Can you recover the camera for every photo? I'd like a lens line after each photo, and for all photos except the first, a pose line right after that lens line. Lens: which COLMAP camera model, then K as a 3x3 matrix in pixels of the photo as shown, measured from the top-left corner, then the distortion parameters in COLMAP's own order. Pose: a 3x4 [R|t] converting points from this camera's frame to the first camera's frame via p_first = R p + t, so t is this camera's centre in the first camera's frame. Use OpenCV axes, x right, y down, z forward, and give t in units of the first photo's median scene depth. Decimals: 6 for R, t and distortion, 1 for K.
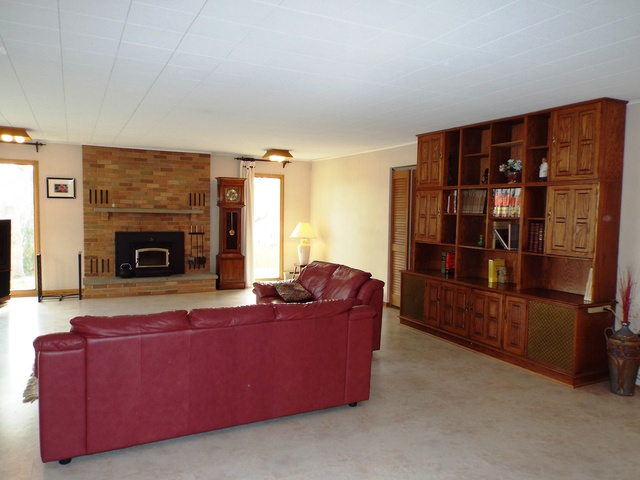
lens RADIAL K [[488.8, 0, 318.1], [0, 488.8, 247.0], [0, 0, 1]] dist [-0.004328, 0.037177]
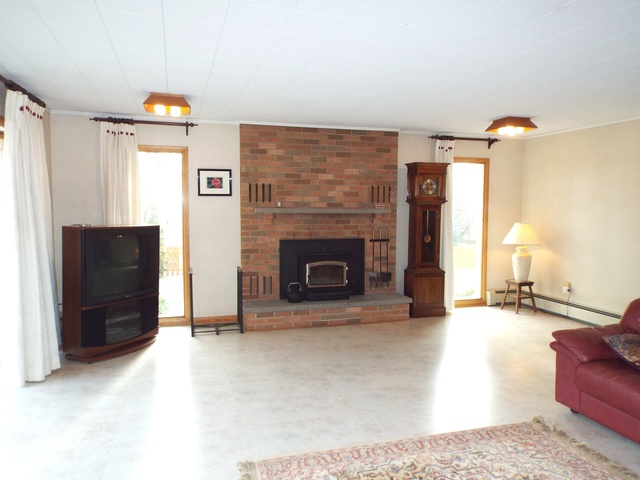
lens RADIAL K [[488.8, 0, 313.4], [0, 488.8, 246.9], [0, 0, 1]] dist [-0.004328, 0.037177]
pose [[0.983954, -0.001780, -0.178412, -0.227506], [0.003122, 0.999969, 0.007244, -0.024766], [0.178393, -0.007685, 0.983929, 0.270718]]
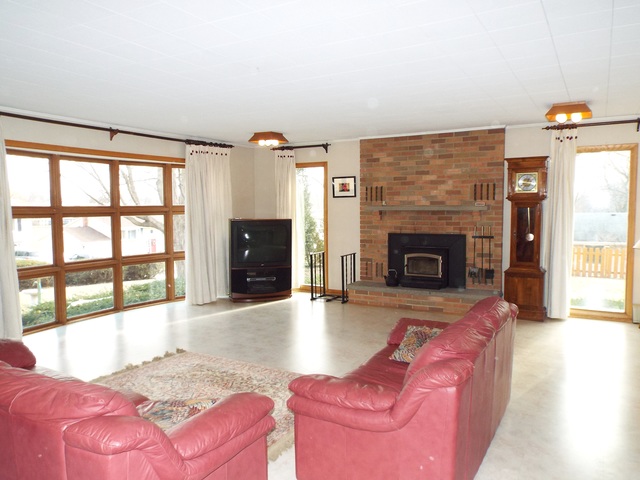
lens RADIAL K [[488.8, 0, 318.2], [0, 488.8, 240.8], [0, 0, 1]] dist [-0.004328, 0.037177]
pose [[0.546560, 0.035200, -0.836680, 0.254150], [-0.042668, 0.998989, 0.014156, -0.023143], [0.836333, 0.027963, 0.547509, 0.401398]]
